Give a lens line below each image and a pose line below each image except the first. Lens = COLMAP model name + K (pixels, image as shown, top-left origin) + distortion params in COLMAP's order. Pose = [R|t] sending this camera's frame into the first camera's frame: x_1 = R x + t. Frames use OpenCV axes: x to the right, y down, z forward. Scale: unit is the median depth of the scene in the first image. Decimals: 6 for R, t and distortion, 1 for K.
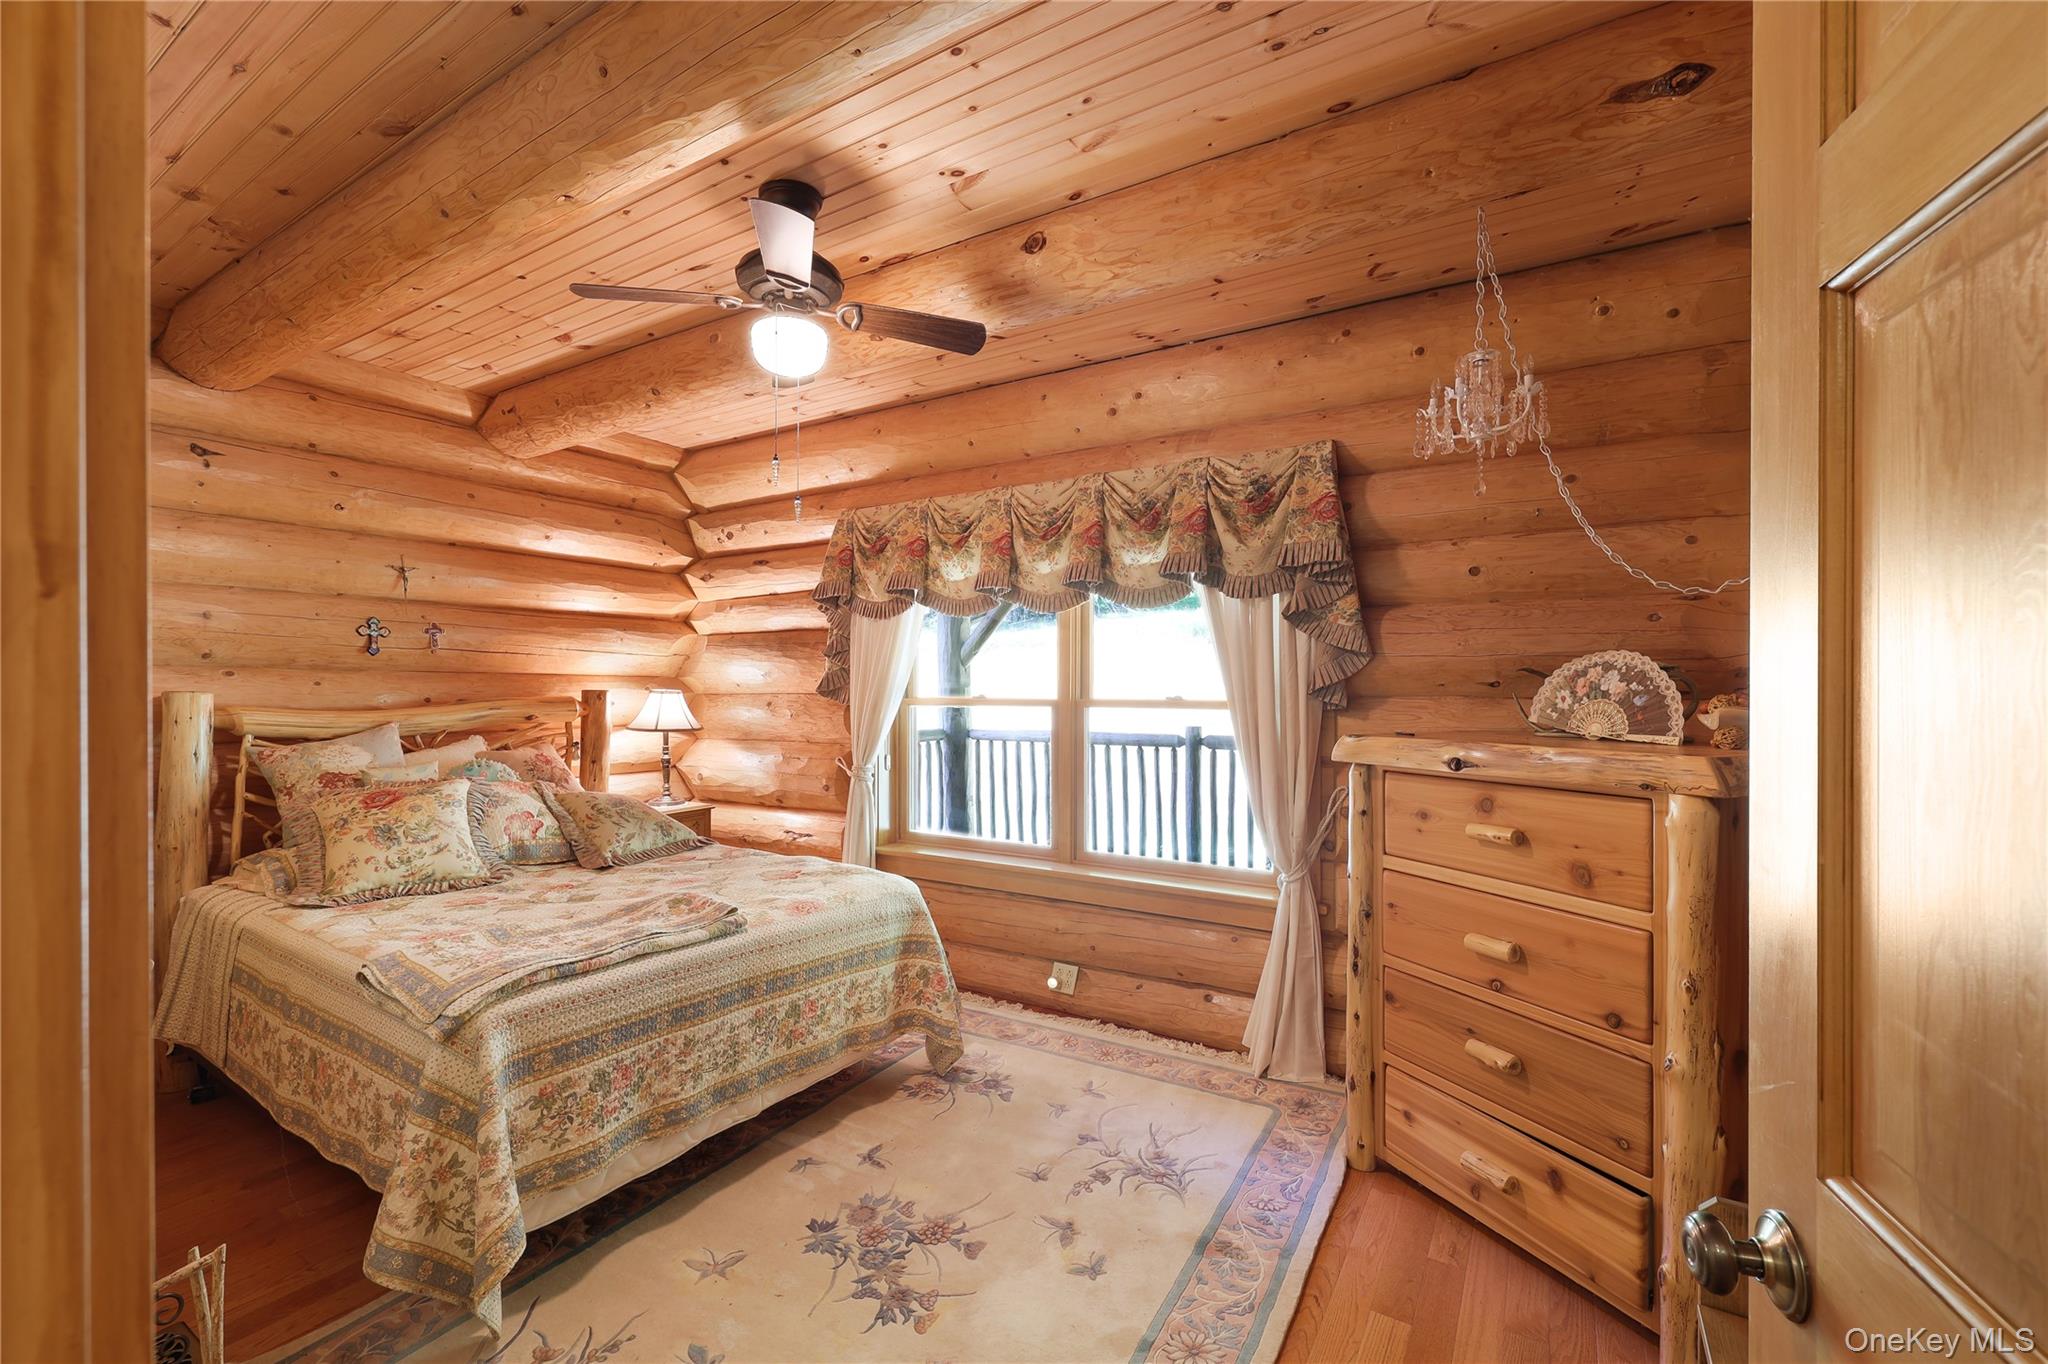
lens RADIAL K [[862.7, 0, 1016.8], [0, 862.7, 688.7], [0, 0, 1]] dist [-0.000019, 0.000171]
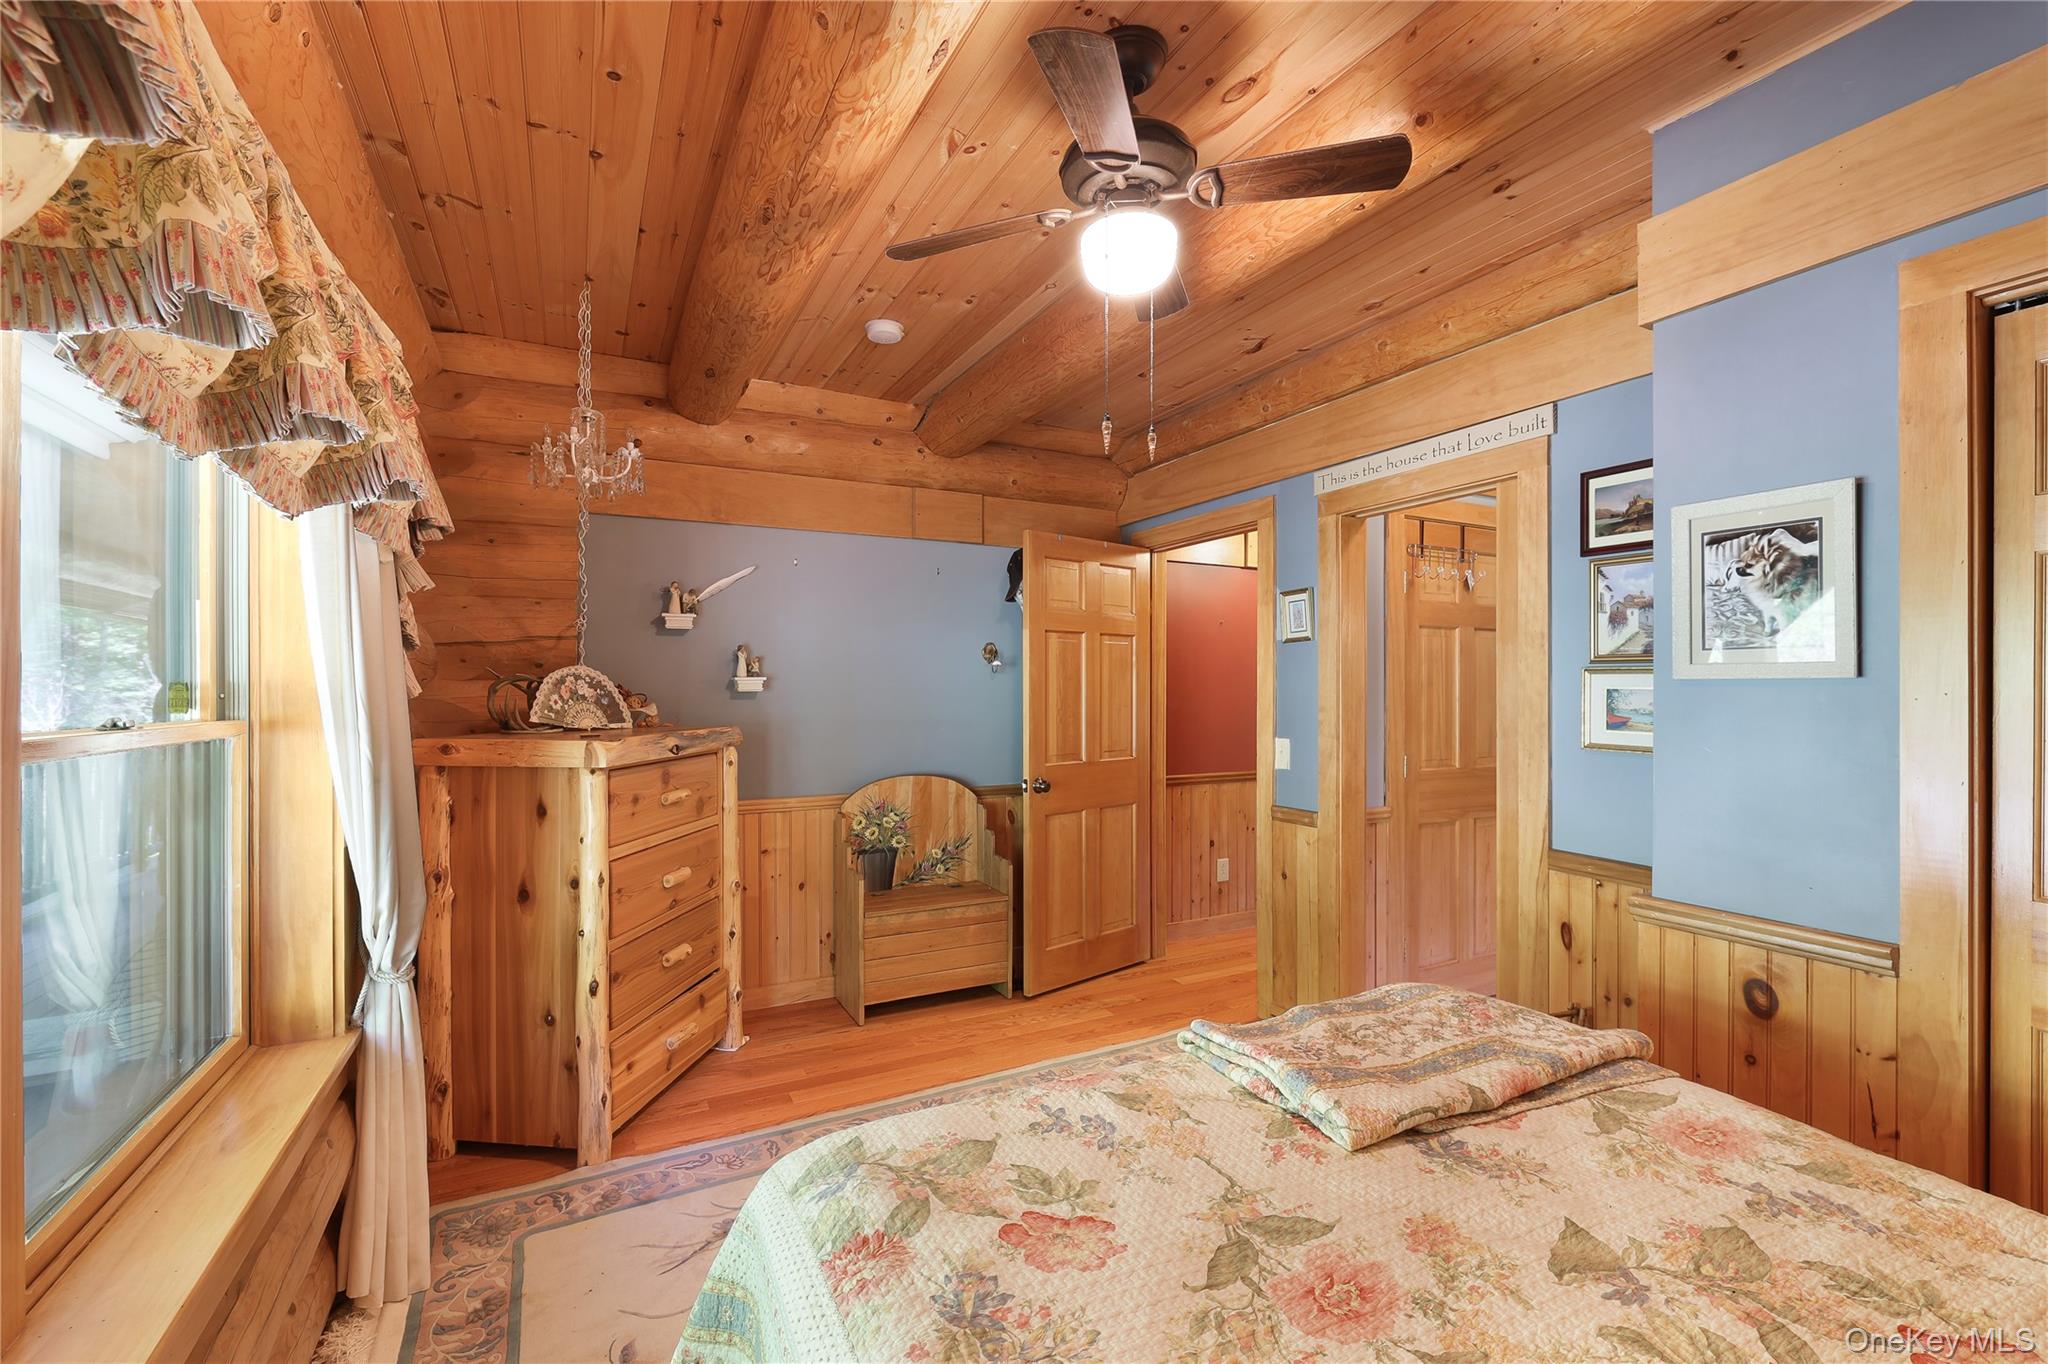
lens RADIAL K [[862.7, 0, 1016.8], [0, 862.7, 688.7], [0, 0, 1]] dist [-0.000019, 0.000171]
pose [[-0.859944, 0.002657, 0.510381, -0.609802], [0.003812, 0.999992, 0.001217, -0.006298], [-0.510374, 0.002992, -0.859947, 1.826724]]
